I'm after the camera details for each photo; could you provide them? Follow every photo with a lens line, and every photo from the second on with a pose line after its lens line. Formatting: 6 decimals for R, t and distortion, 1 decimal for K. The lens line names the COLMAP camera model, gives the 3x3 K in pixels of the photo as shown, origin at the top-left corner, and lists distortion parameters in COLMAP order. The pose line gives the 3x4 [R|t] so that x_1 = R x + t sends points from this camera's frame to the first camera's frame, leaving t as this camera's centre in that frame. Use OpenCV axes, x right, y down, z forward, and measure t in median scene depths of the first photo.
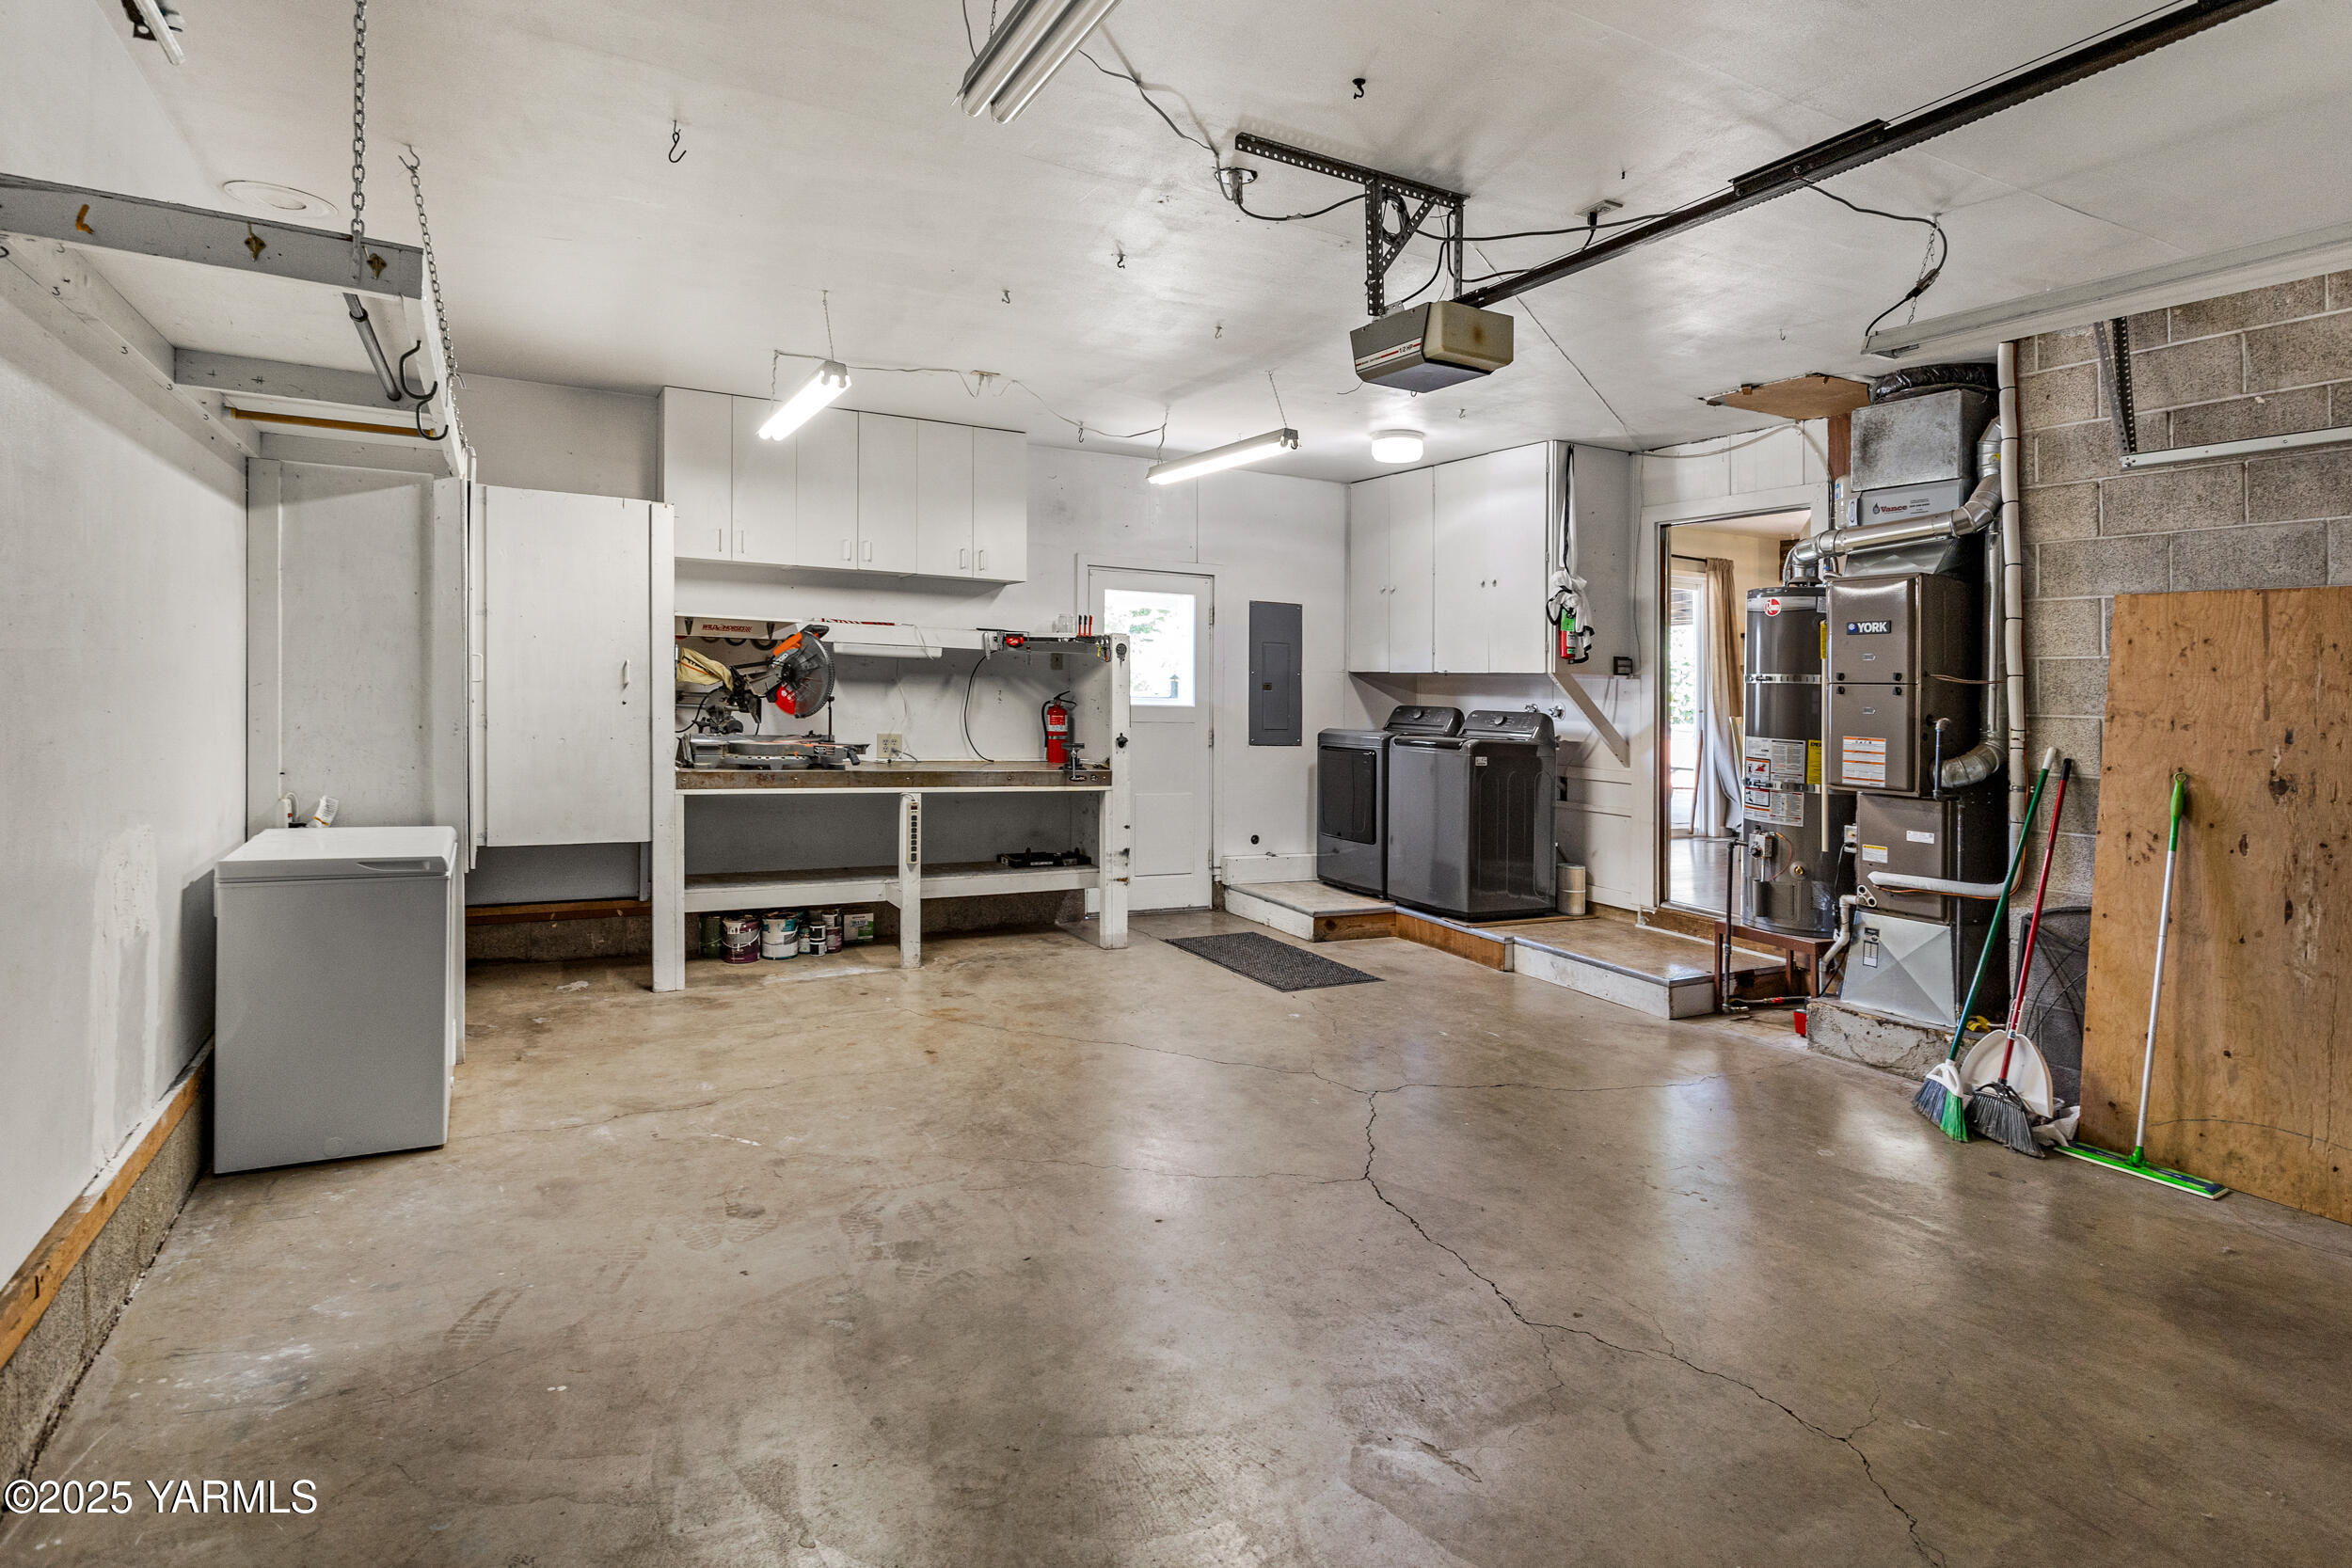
lens RADIAL K [[1210.8, 0, 1216.2], [0, 1210.8, 842.3], [0, 0, 1]] dist [0.001634, 0.001903]
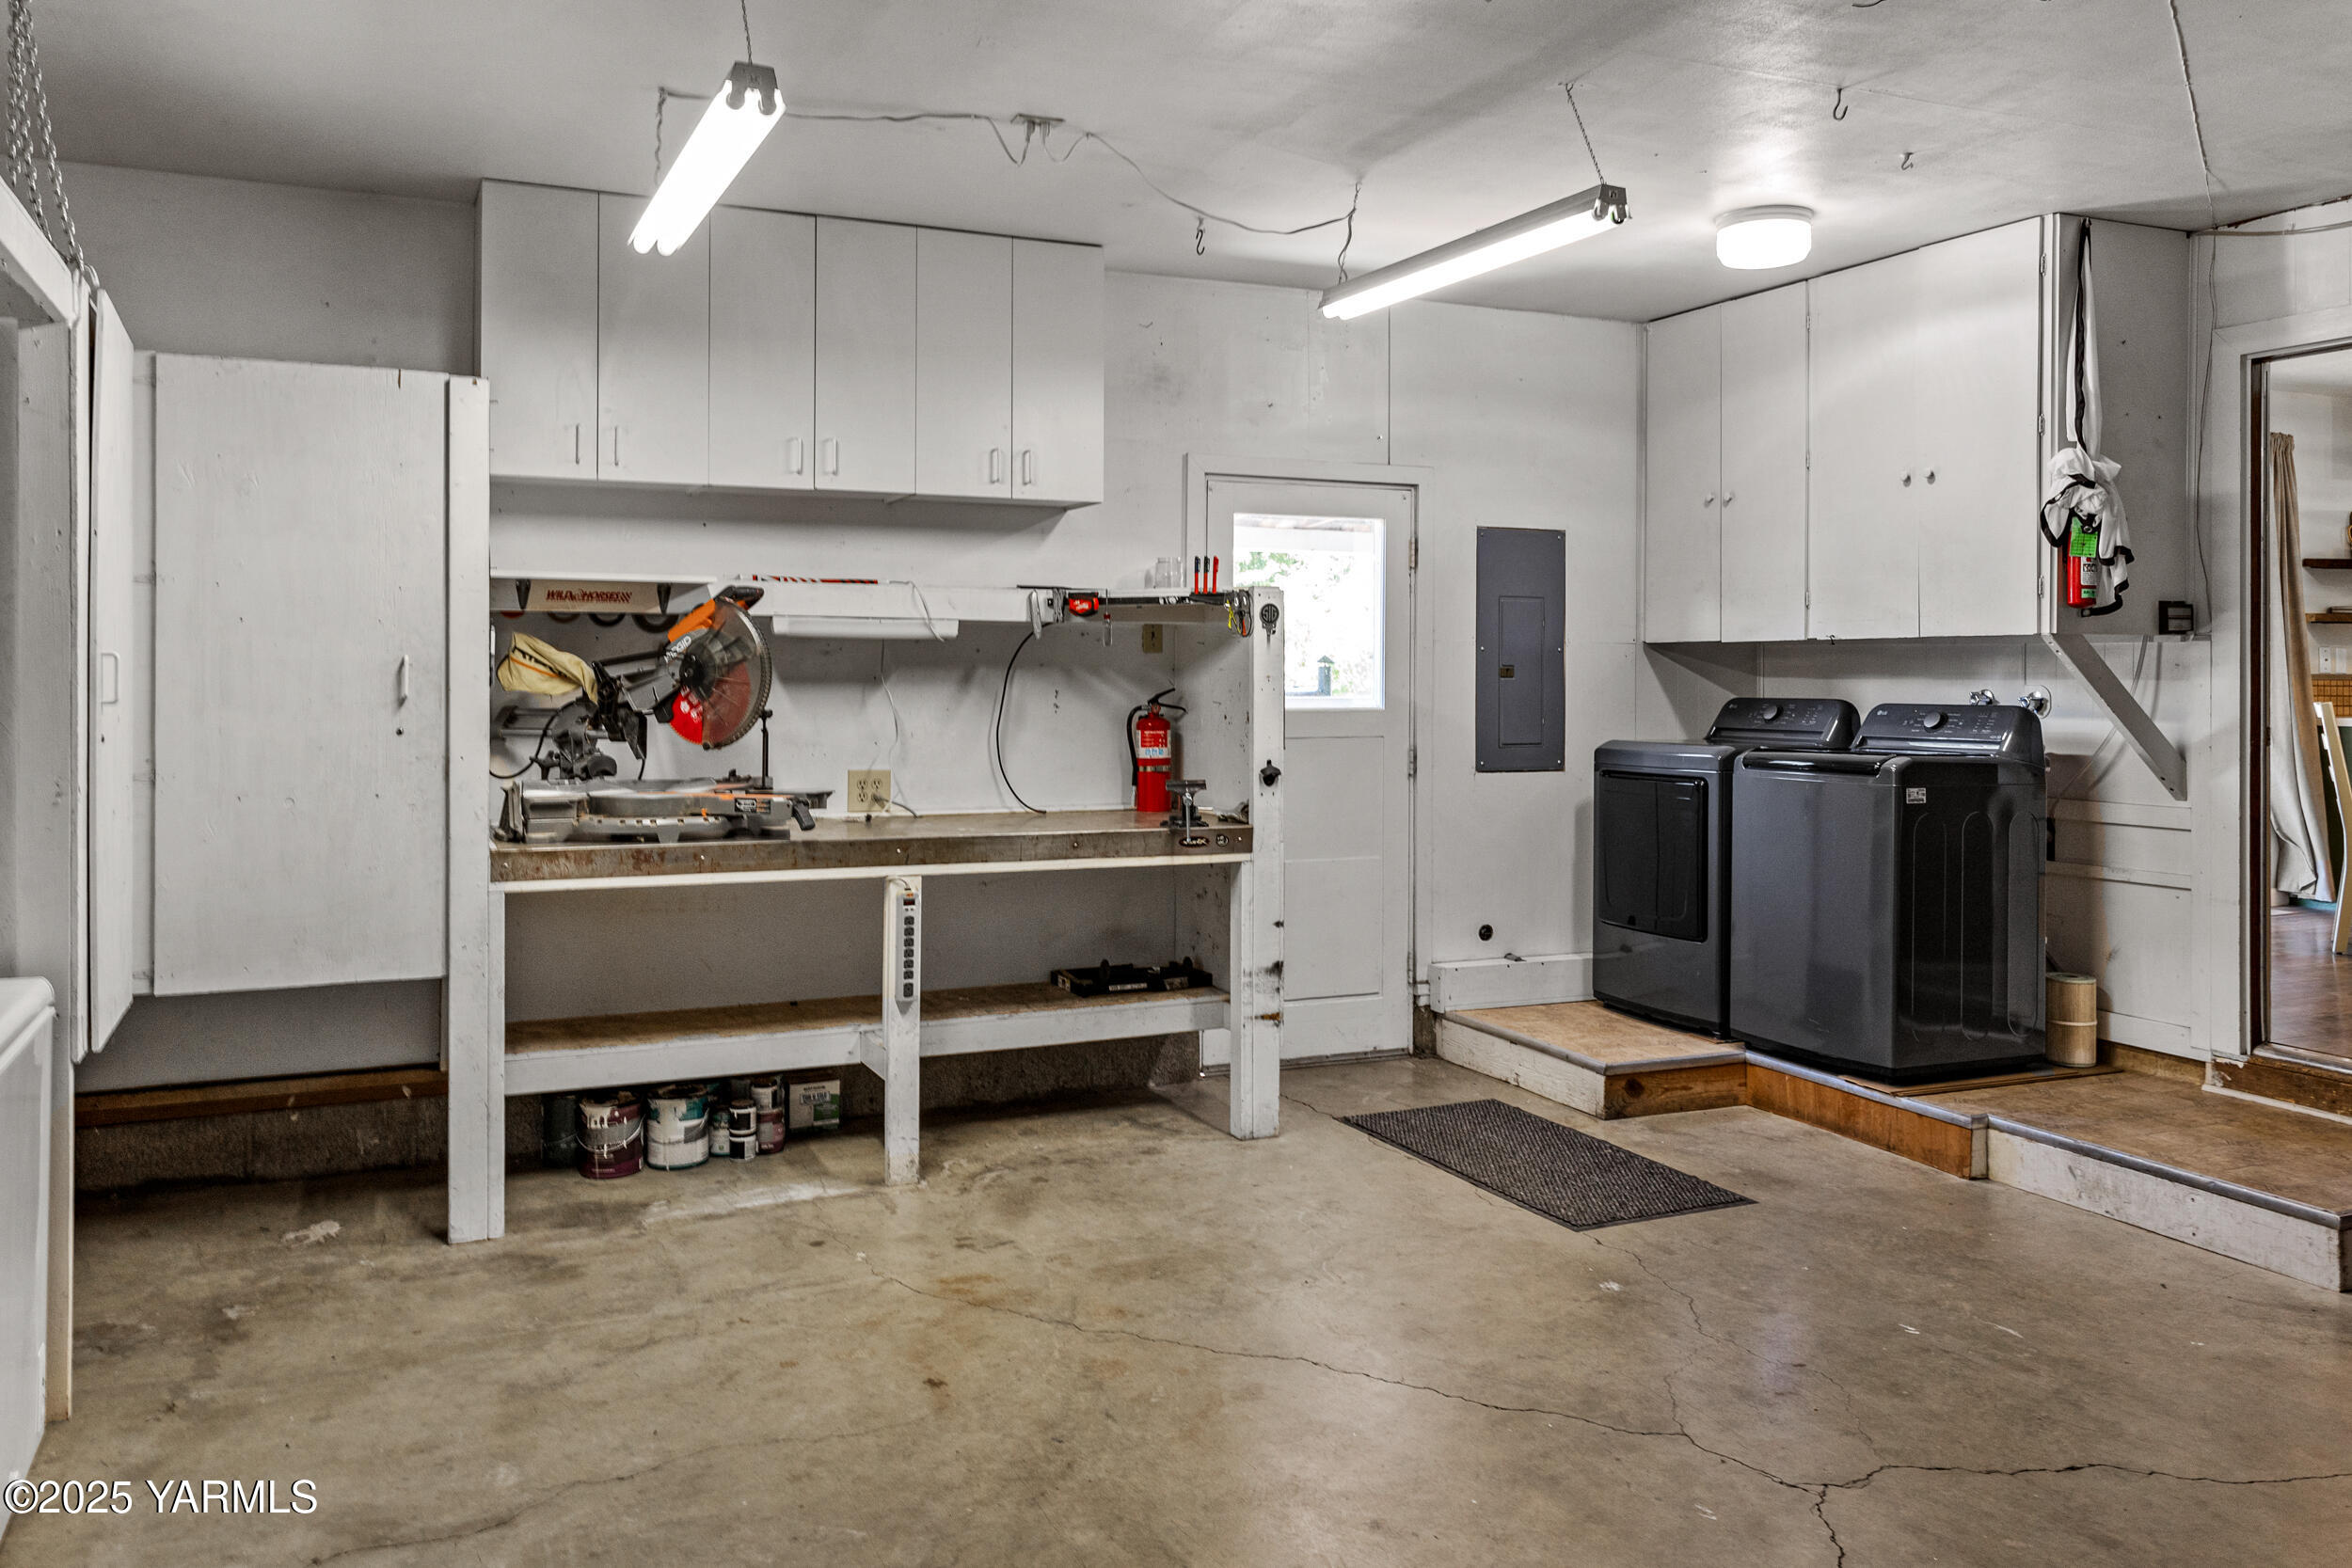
lens RADIAL K [[1826.6, 0, 1171.0], [0, 1826.6, 681.8], [0, 0, 1]] dist [0.028311, 0.000462]
pose [[0.994228, -0.025850, -0.104126, -0.036932], [0.012807, 0.992195, -0.124033, -0.023065], [0.106519, 0.121984, 0.986800, 0.159817]]
